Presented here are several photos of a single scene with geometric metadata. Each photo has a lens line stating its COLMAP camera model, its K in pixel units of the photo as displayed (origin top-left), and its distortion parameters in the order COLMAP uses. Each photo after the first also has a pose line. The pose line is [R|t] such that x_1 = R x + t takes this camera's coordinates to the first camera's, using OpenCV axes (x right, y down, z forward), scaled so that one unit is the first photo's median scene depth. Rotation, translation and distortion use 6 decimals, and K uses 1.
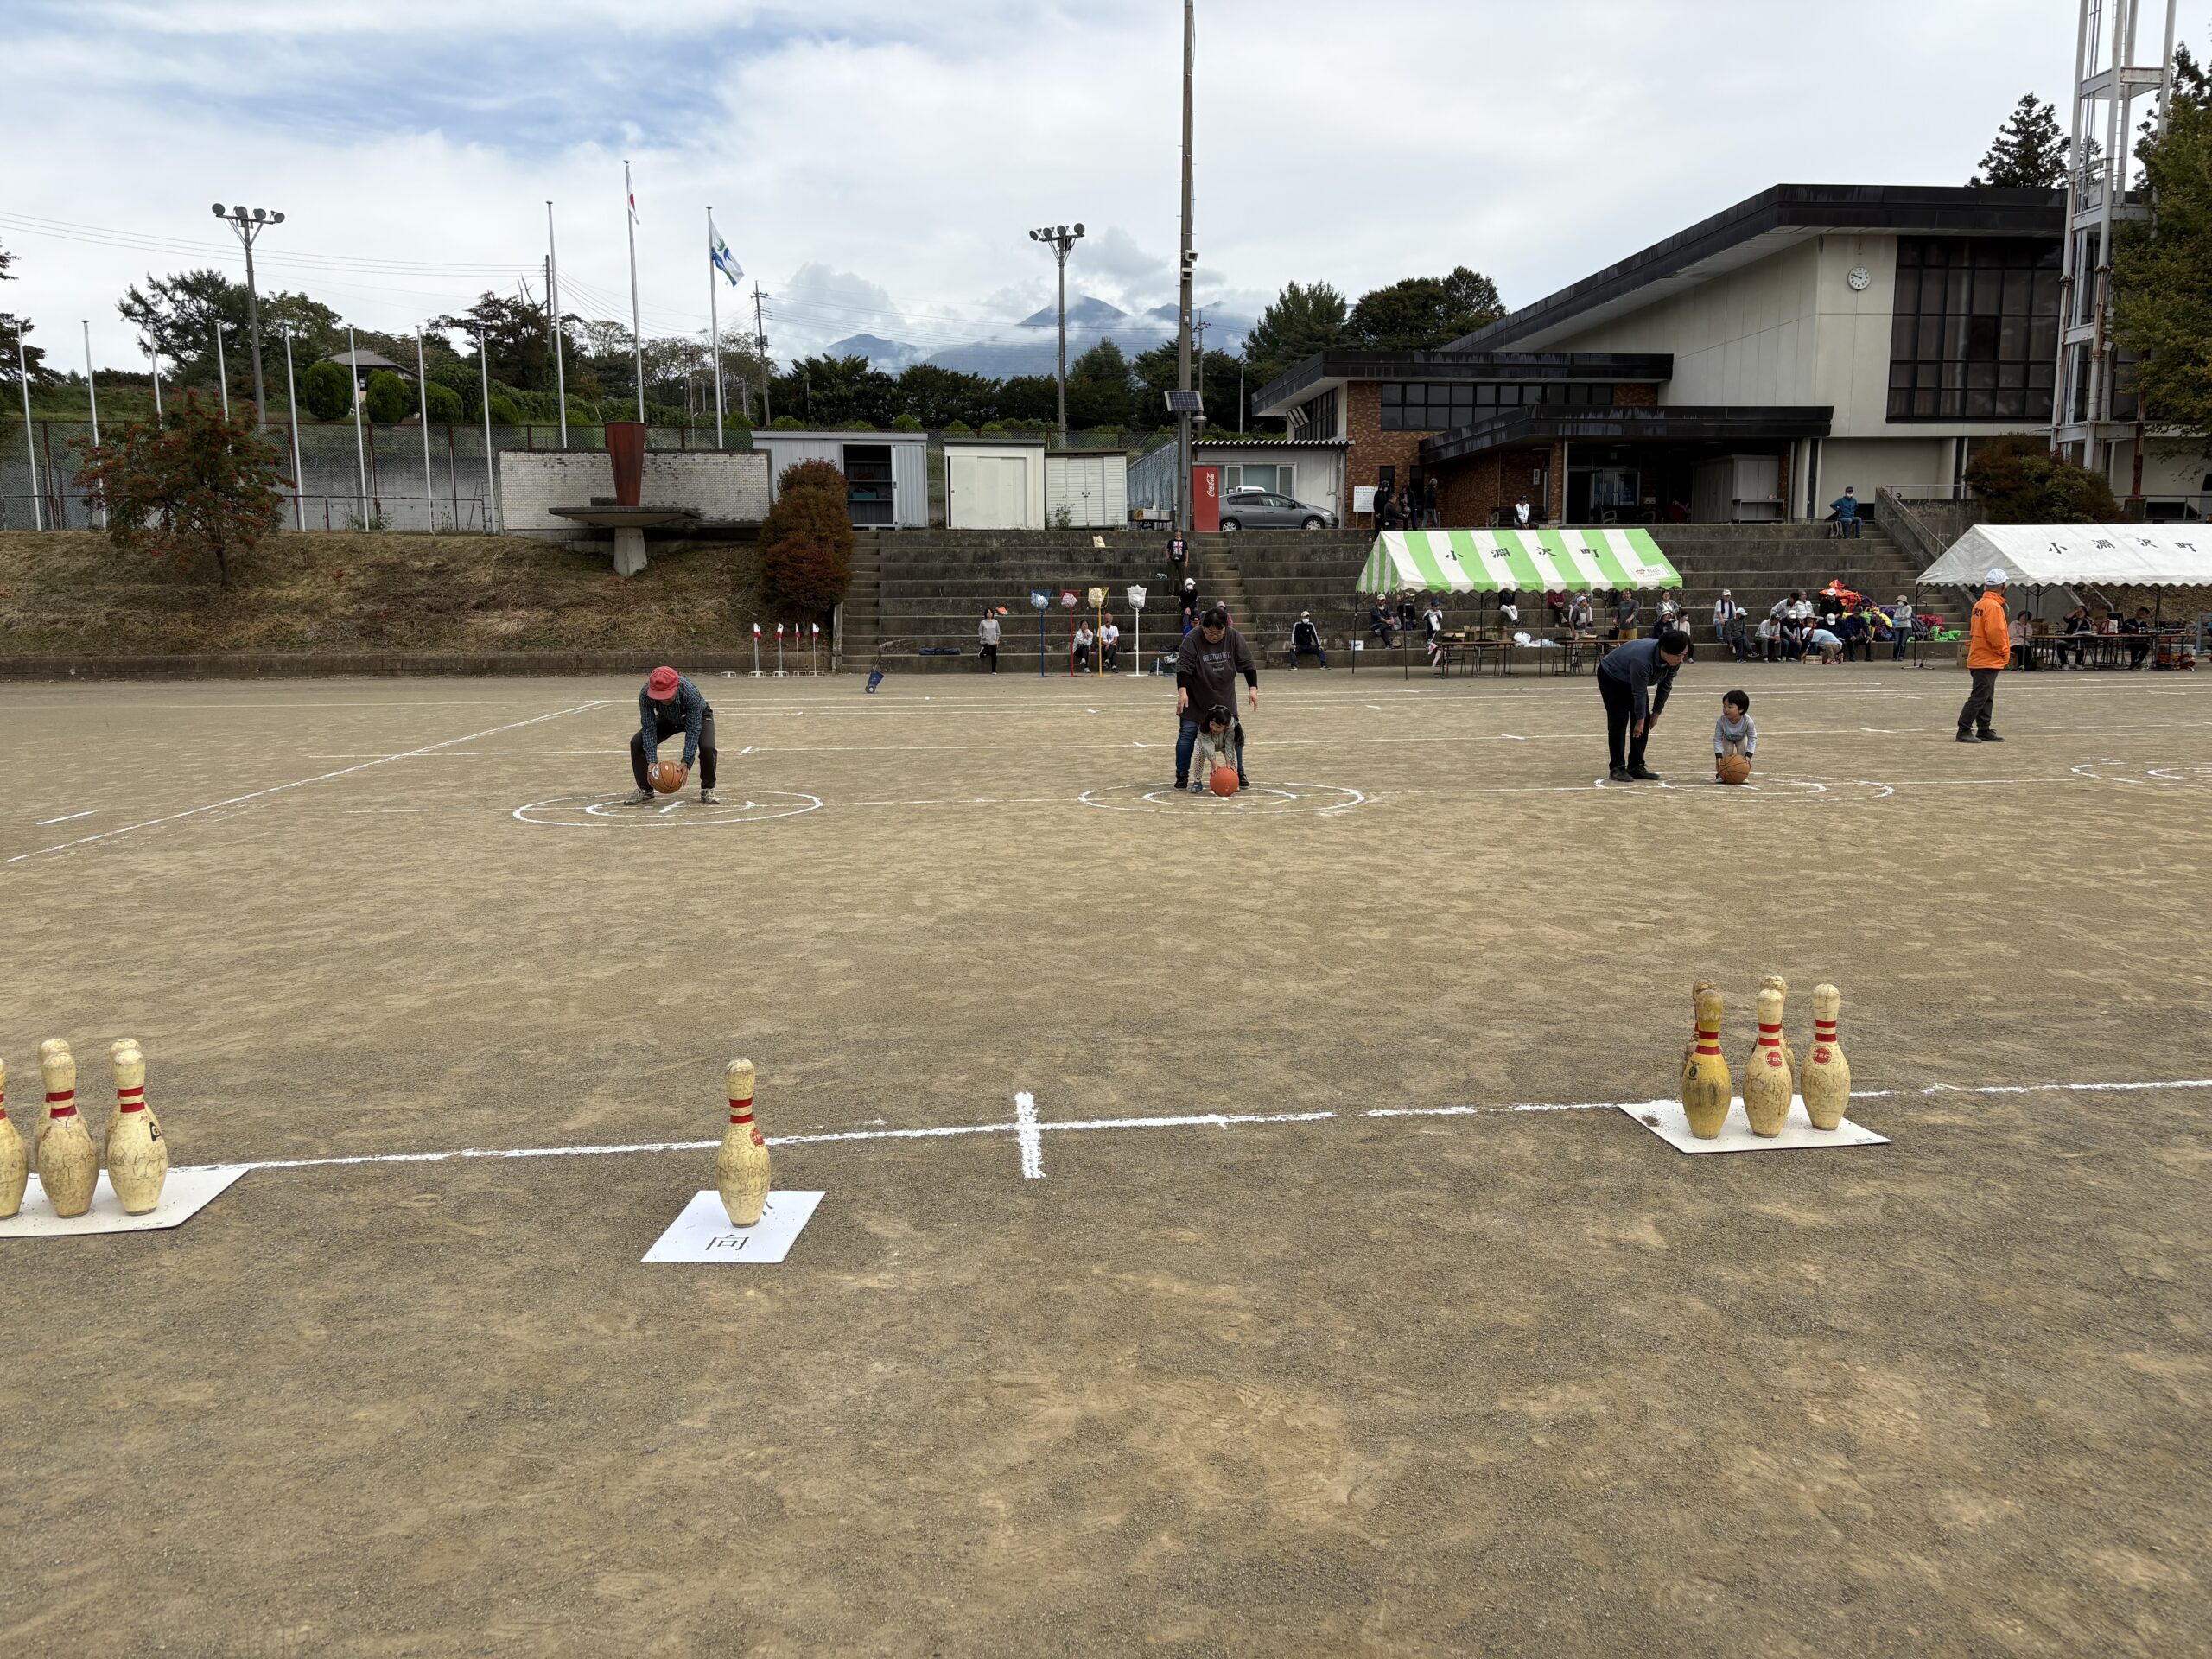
lens RADIAL K [[1663.9, 0, 1107.2], [0, 1663.9, 841.8], [0, 0, 1]] dist [0.047315, -0.043870]
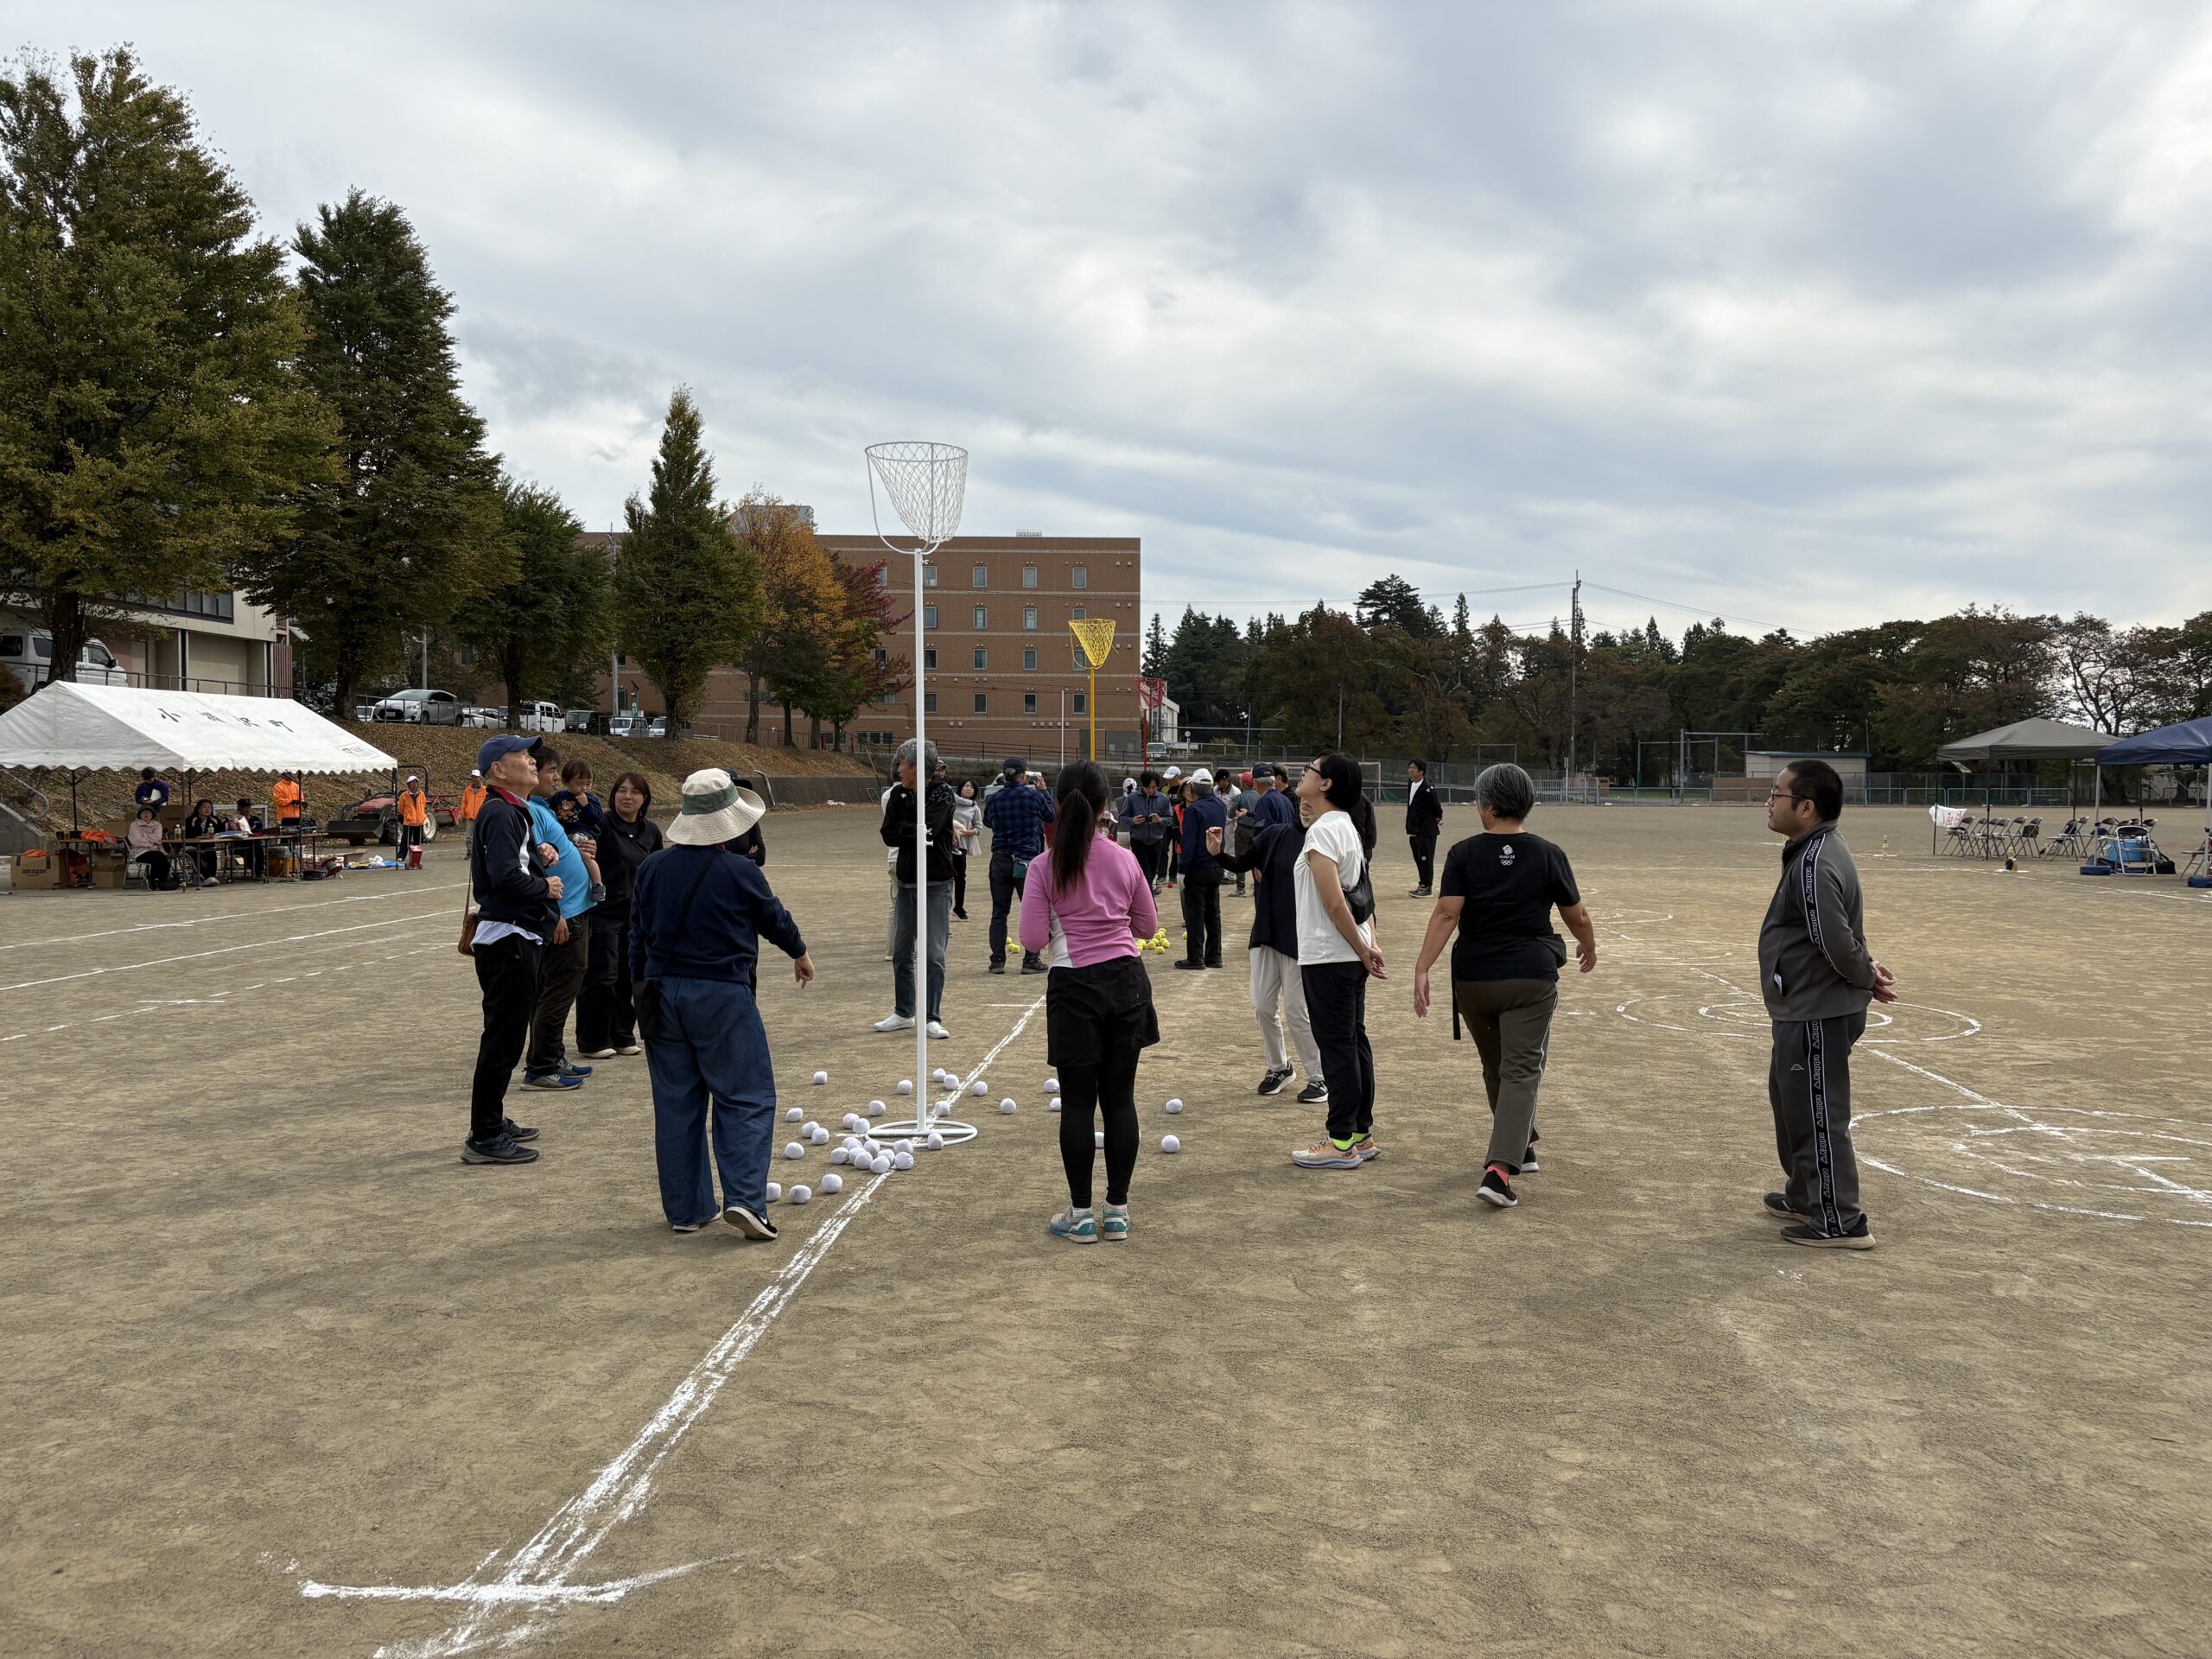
lens RADIAL K [[1663.9, 0, 1112.4], [0, 1663.9, 812.6], [0, 0, 1]] dist [0.047315, -0.043870]
pose [[0.193808, -0.014646, 0.980930, -0.051067], [0.138159, 0.990331, -0.012511, -0.047110], [-0.971262, 0.137949, 0.193958, 0.316873]]
